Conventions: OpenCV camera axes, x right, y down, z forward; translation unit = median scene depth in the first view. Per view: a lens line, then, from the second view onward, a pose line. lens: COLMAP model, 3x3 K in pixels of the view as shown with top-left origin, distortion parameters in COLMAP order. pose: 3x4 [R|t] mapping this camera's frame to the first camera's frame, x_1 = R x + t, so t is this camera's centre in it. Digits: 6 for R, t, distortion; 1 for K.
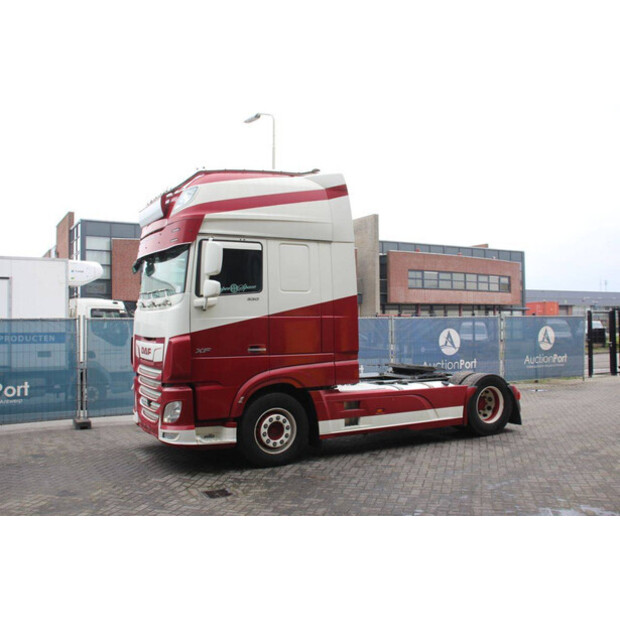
lens RADIAL K [[607.4, 0, 315.1], [0, 607.4, 301.4], [0, 0, 1]] dist [-0.094982, 0.000000]
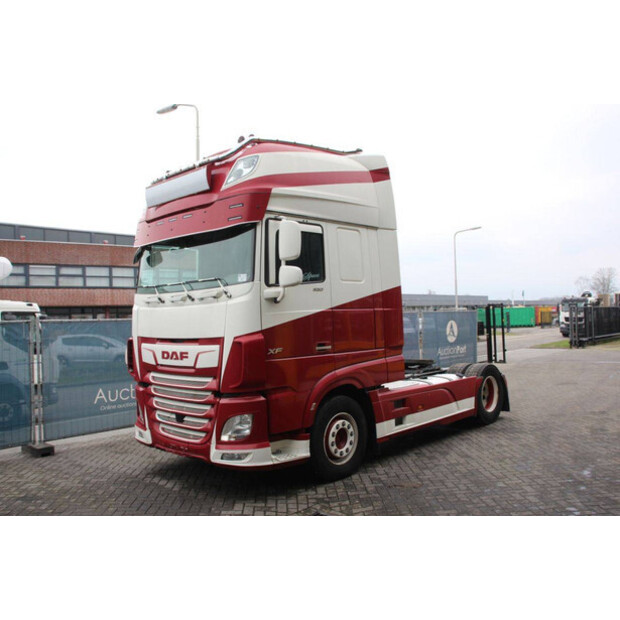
lens RADIAL K [[561.2, 0, 317.3], [0, 561.2, 307.1], [0, 0, 1]] dist [-0.115218, 0.063835]
pose [[0.950866, -0.017380, 0.309115, -0.343736], [0.016605, 0.999849, 0.005140, 0.016566], [-0.309158, 0.000246, 0.951011, 0.231872]]
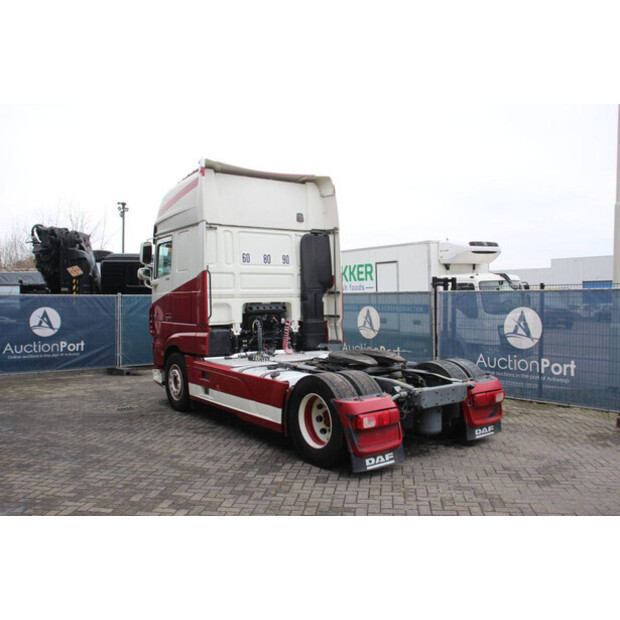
lens RADIAL K [[561.2, 0, 316.3], [0, 561.2, 301.6], [0, 0, 1]] dist [-0.115218, 0.063835]
pose [[0.128368, 0.012147, -0.991652, 1.114662], [0.037337, 0.999157, 0.017073, 0.035058], [0.991023, -0.039217, 0.127806, 1.136854]]
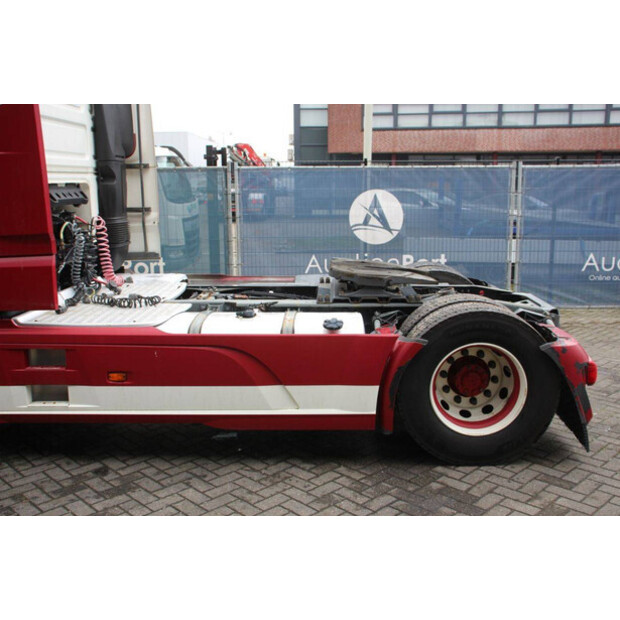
lens RADIAL K [[659.0, 0, 311.7], [0, 659.0, 315.6], [0, 0, 1]] dist [-0.019923, 0.000000]
pose [[0.859785, 0.101643, -0.500438, 0.495345], [0.018131, 0.973296, 0.228835, 0.035664], [0.510334, -0.205823, 0.834983, 0.744574]]
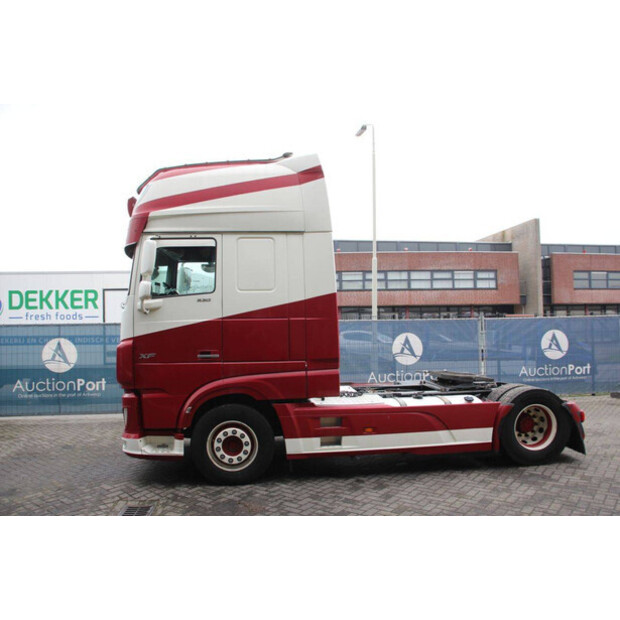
lens RADIAL K [[510.2, 0, 315.5], [0, 510.2, 306.1], [0, 0, 1]] dist [-0.161195, 0.117870]
pose [[0.925325, -0.019566, -0.378670, 0.332888], [0.019396, 0.999803, -0.004263, 0.011102], [0.378679, -0.003400, 0.925522, 0.351403]]
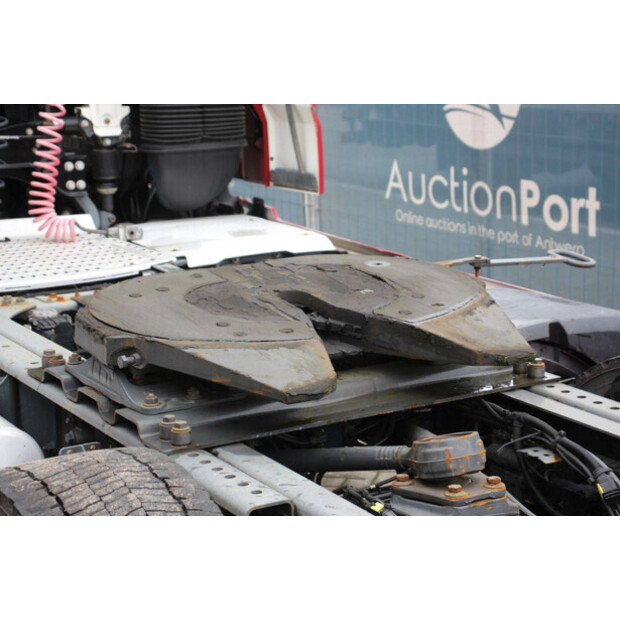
lens RADIAL K [[1393.1, 0, 317.0], [0, 1393.1, 310.5], [0, 0, 1]] dist [0.451455, 0.000000]
pose [[0.033287, 0.218829, -0.975195, 0.609621], [0.047342, 0.974296, 0.220243, 0.054637], [0.998324, -0.053498, 0.022072, 1.325359]]
